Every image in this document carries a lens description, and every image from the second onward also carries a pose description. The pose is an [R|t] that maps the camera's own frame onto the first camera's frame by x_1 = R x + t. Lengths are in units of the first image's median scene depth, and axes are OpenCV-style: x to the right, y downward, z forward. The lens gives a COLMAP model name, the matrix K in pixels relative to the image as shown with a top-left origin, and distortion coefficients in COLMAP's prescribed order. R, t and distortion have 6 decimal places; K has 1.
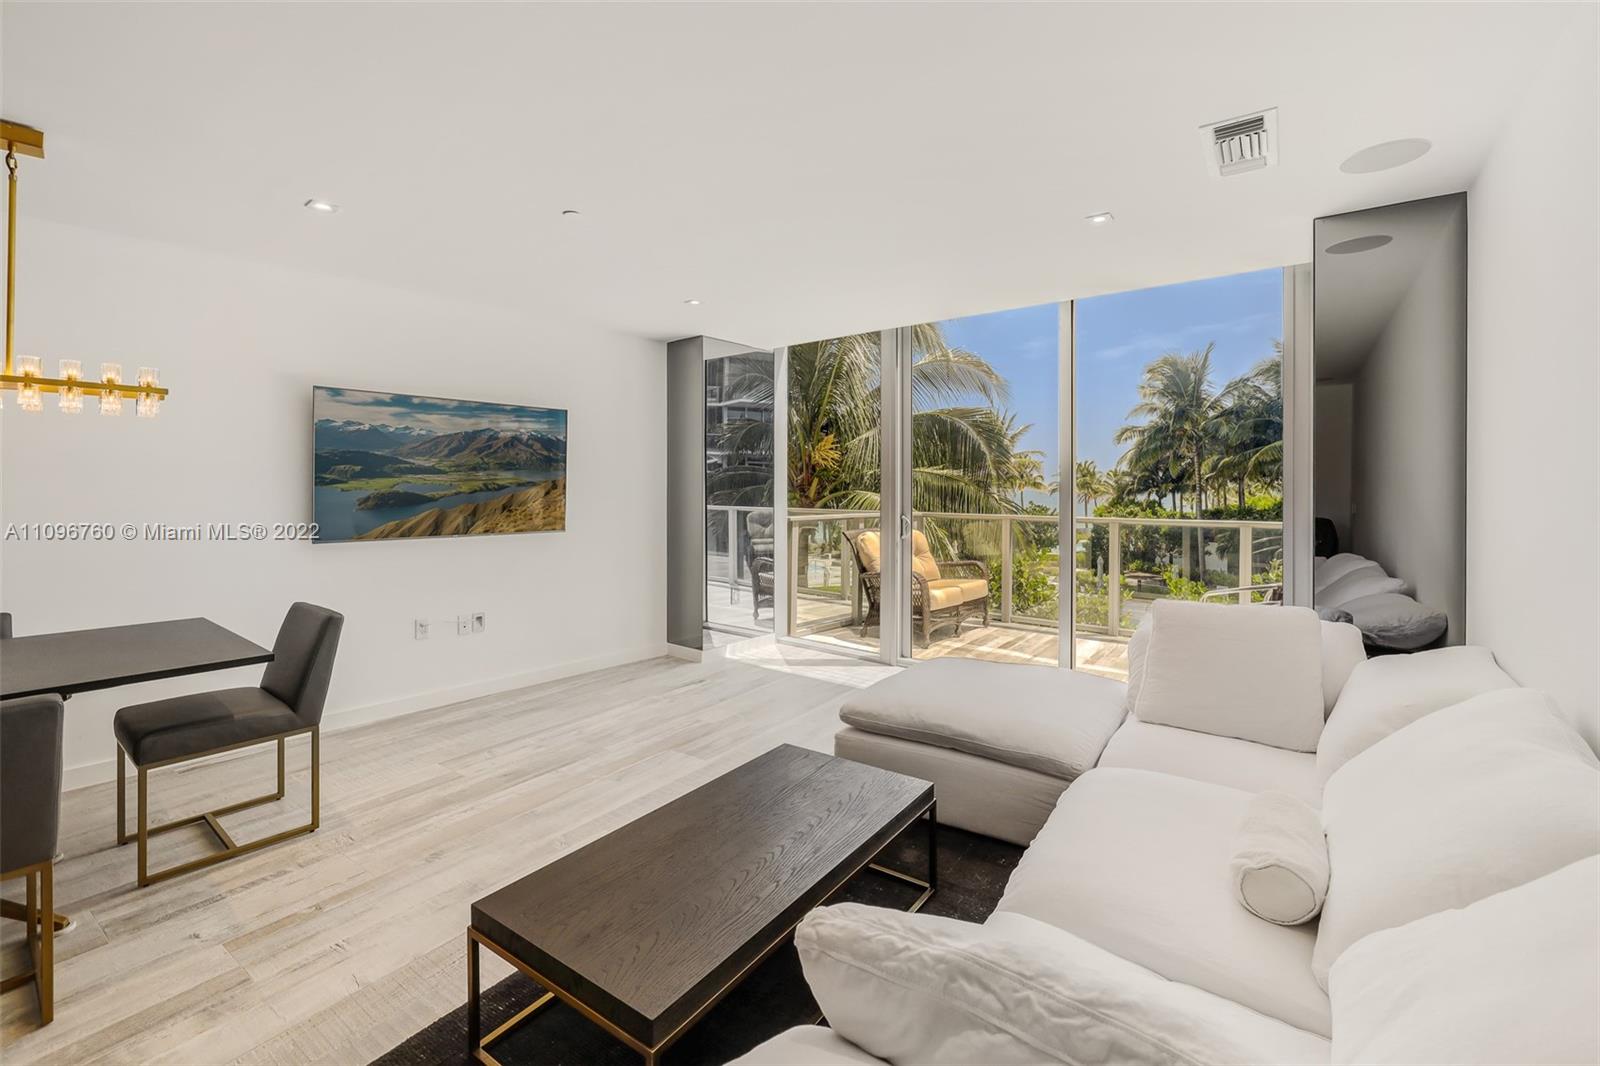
lens RADIAL K [[685.0, 0, 801.4], [0, 685.0, 491.2], [0, 0, 1]] dist [0.000323, 0.001157]
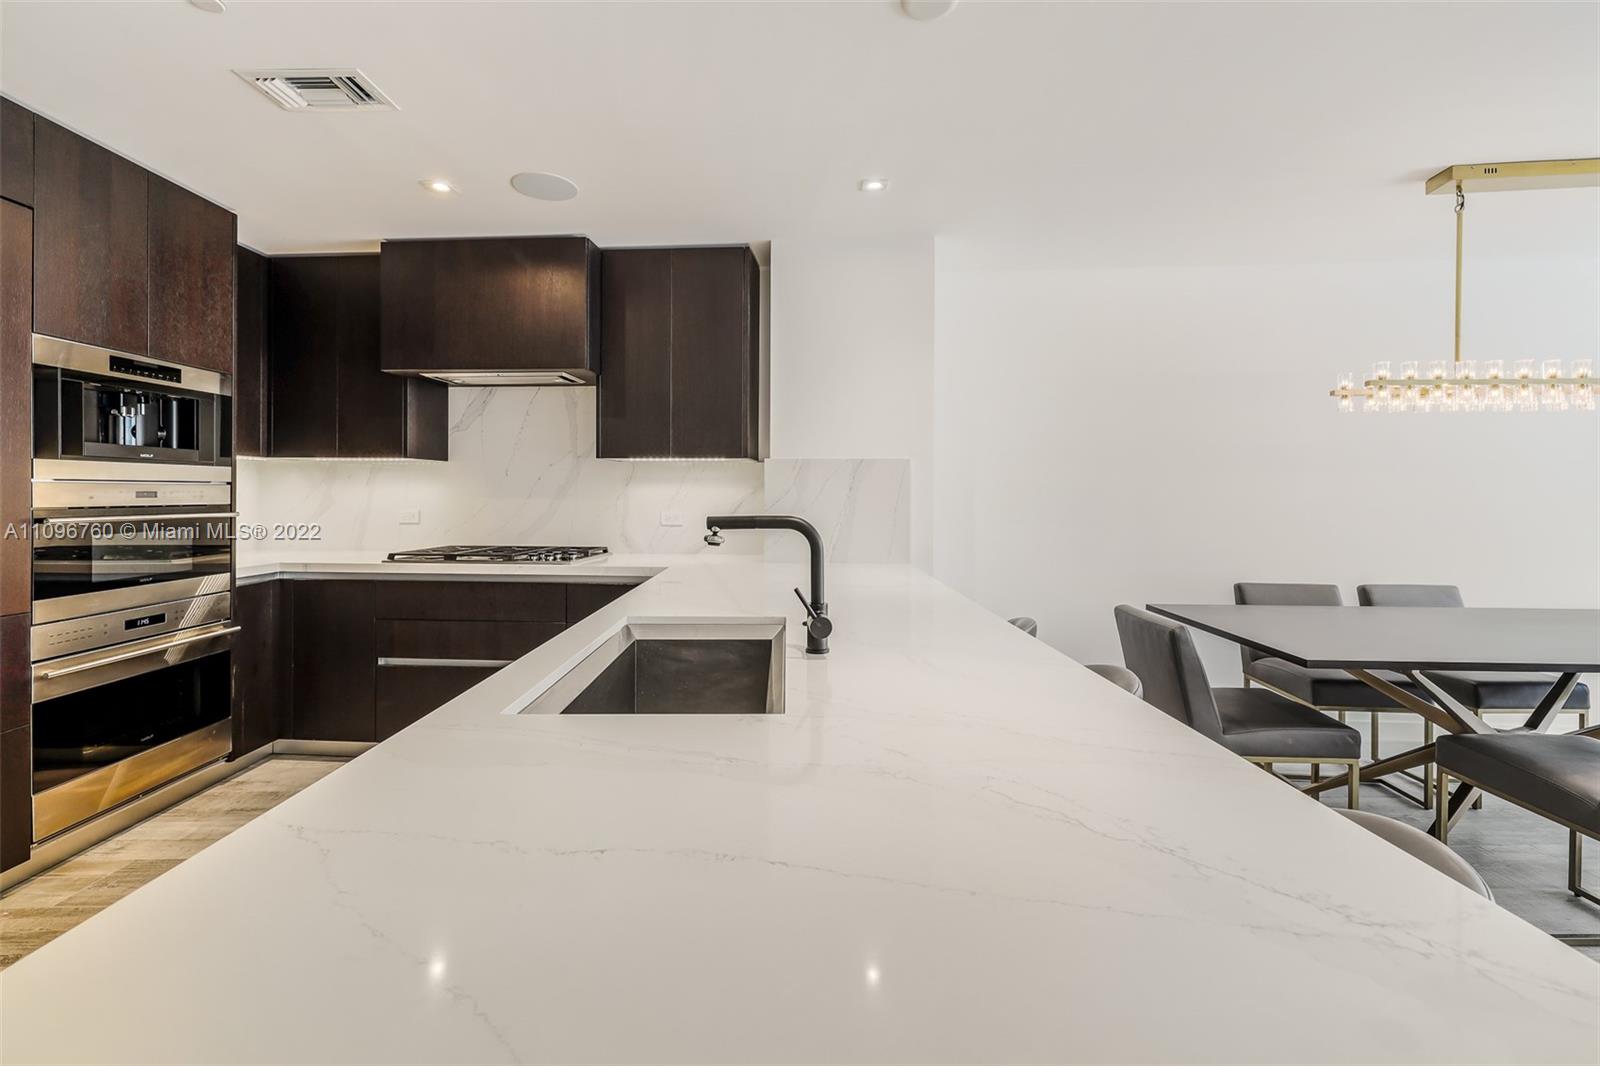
lens RADIAL K [[685.0, 0, 803.7], [0, 685.0, 494.2], [0, 0, 1]] dist [0.000323, 0.001157]
pose [[0.593412, -0.001598, -0.804898, -0.607260], [-0.008661, 0.999927, -0.008371, 0.024996], [0.804853, 0.011939, 0.593355, -0.449088]]
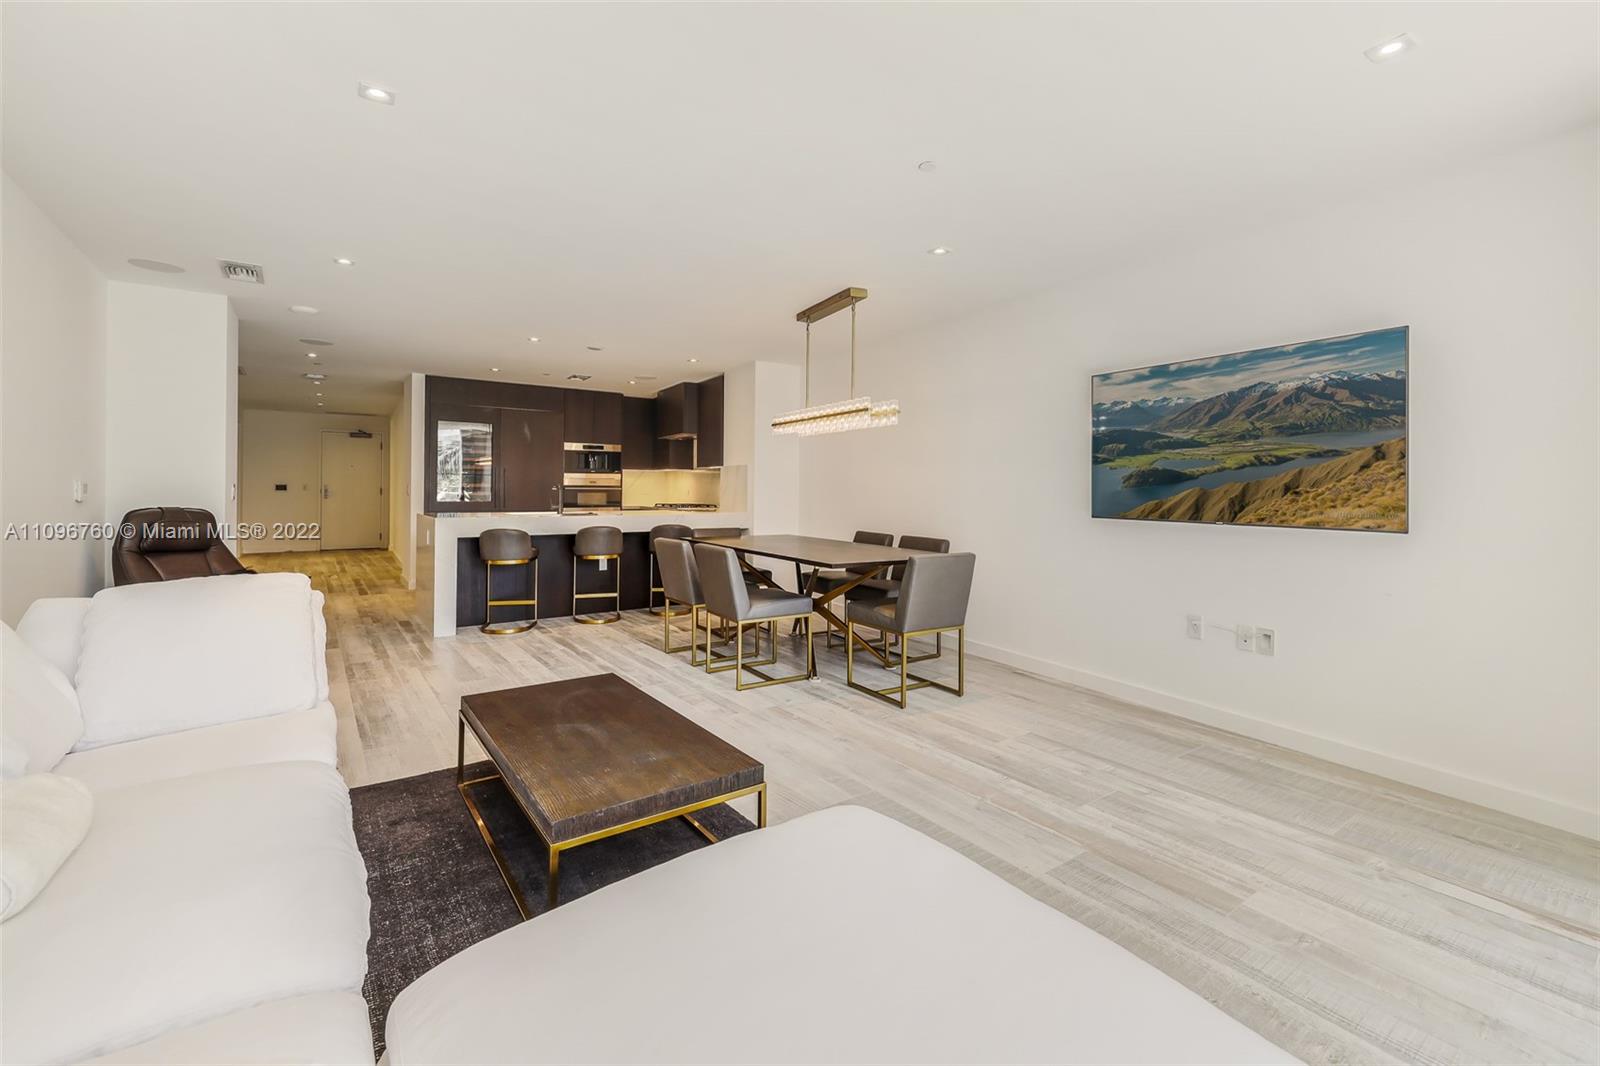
lens RADIAL K [[685.0, 0, 797.9], [0, 685.0, 487.8], [0, 0, 1]] dist [0.000323, 0.001157]
pose [[-0.328292, -0.008708, -0.944536, 0.460908], [-0.017743, 0.999838, -0.003051, 0.038862], [0.944409, 0.015757, -0.328394, 0.854494]]
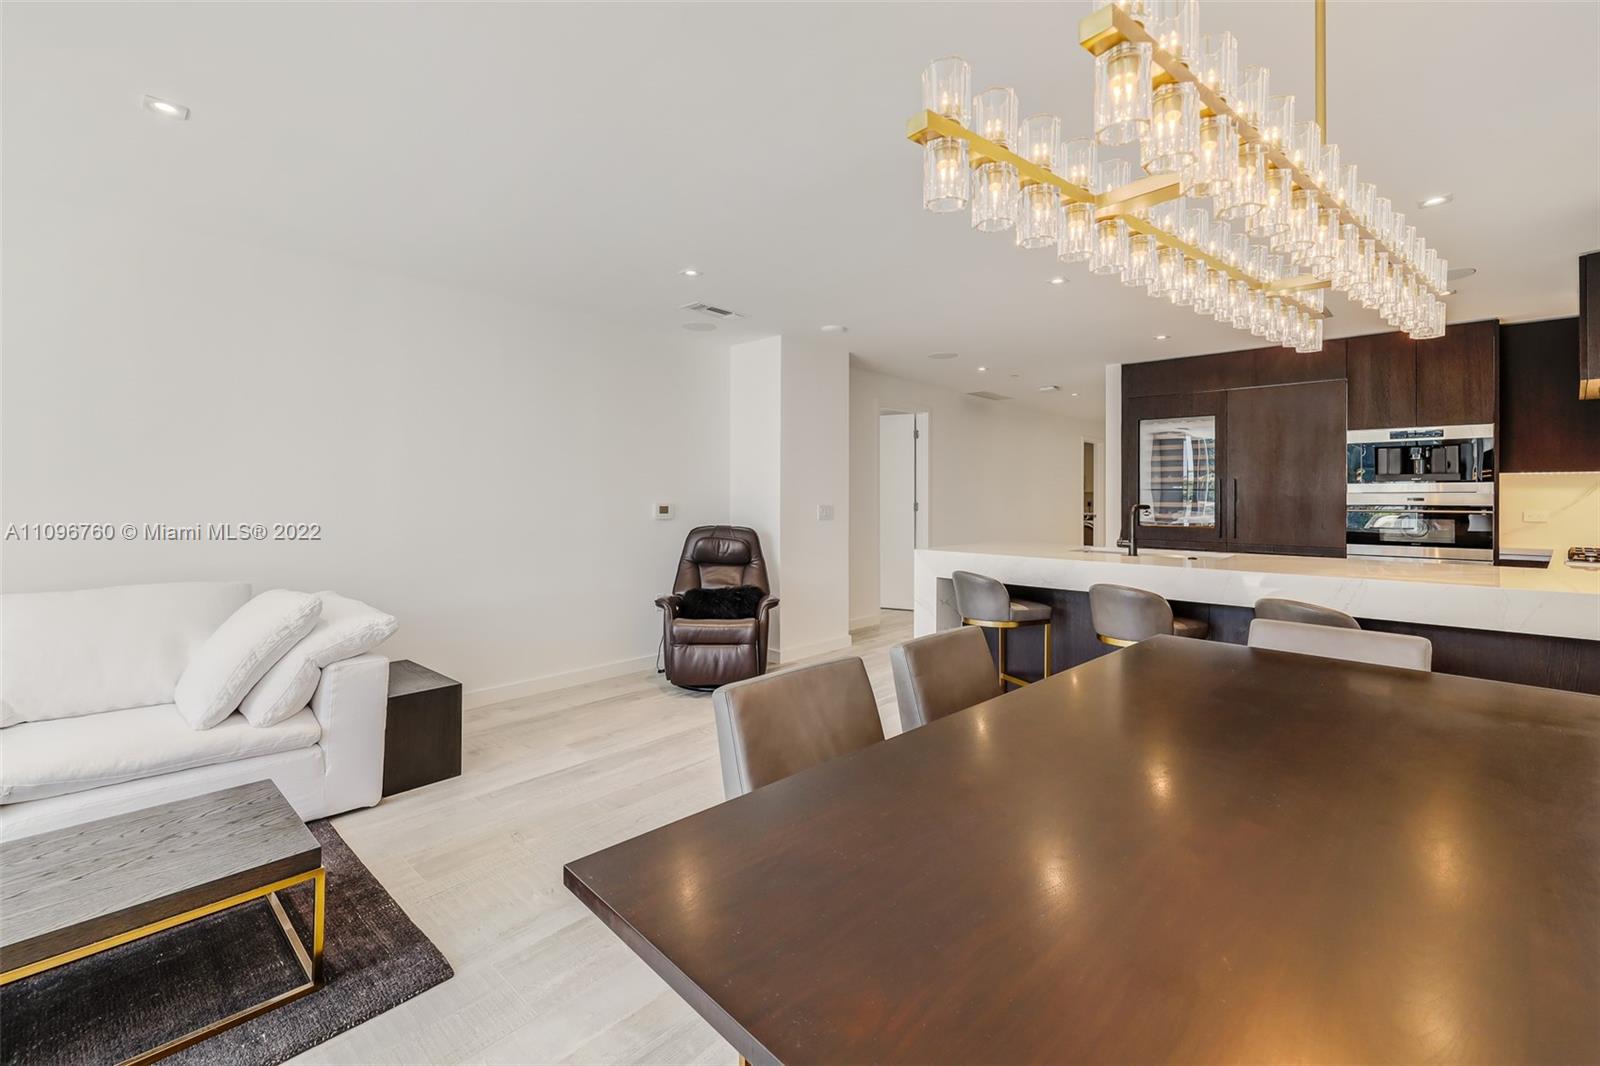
lens RADIAL K [[685.0, 0, 801.8], [0, 685.0, 485.6], [0, 0, 1]] dist [0.000323, 0.001157]
pose [[-0.991743, -0.005827, 0.128105, -0.561291], [-0.006855, 0.999948, -0.007589, 0.017151], [-0.128054, -0.008405, -0.991732, 0.807603]]
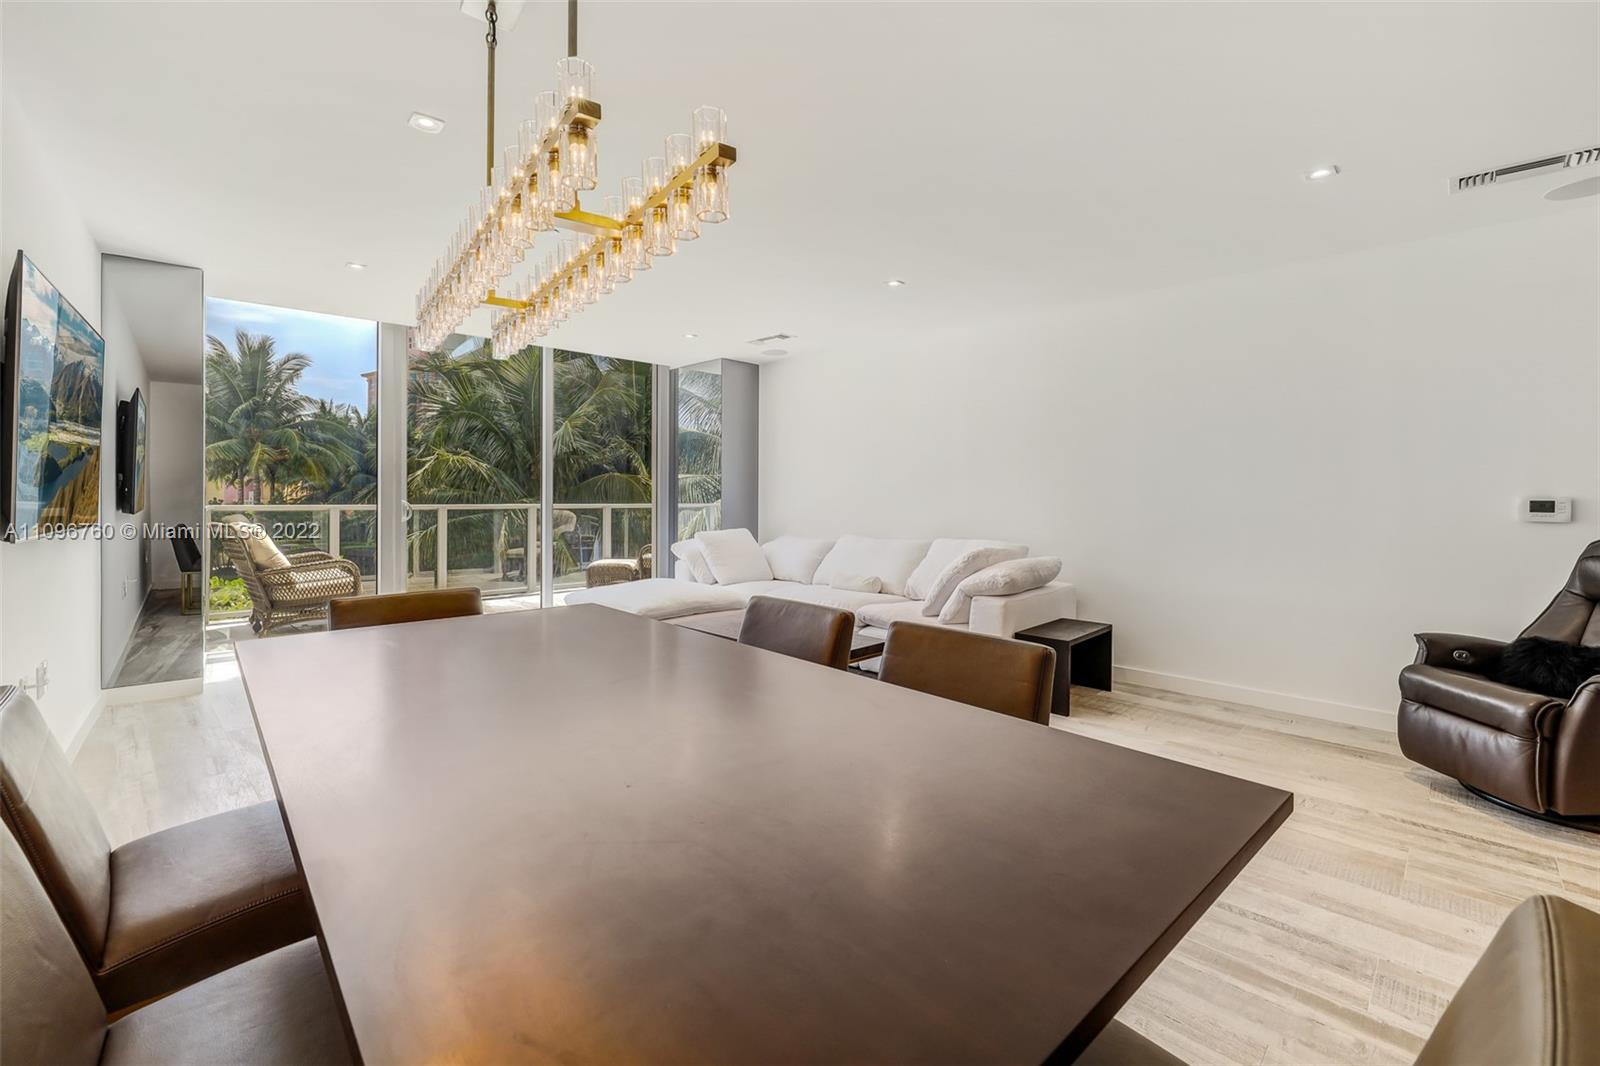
lens RADIAL K [[689.1, 0, 802.2], [0, 689.1, 495.3], [0, 0, 1]] dist [-0.009650, 0.001005]
pose [[0.161403, 0.001642, 0.986887, -1.070070], [0.000177, 0.999999, -0.001693, 0.040088], [-0.986889, 0.000448, 0.161402, 0.286482]]
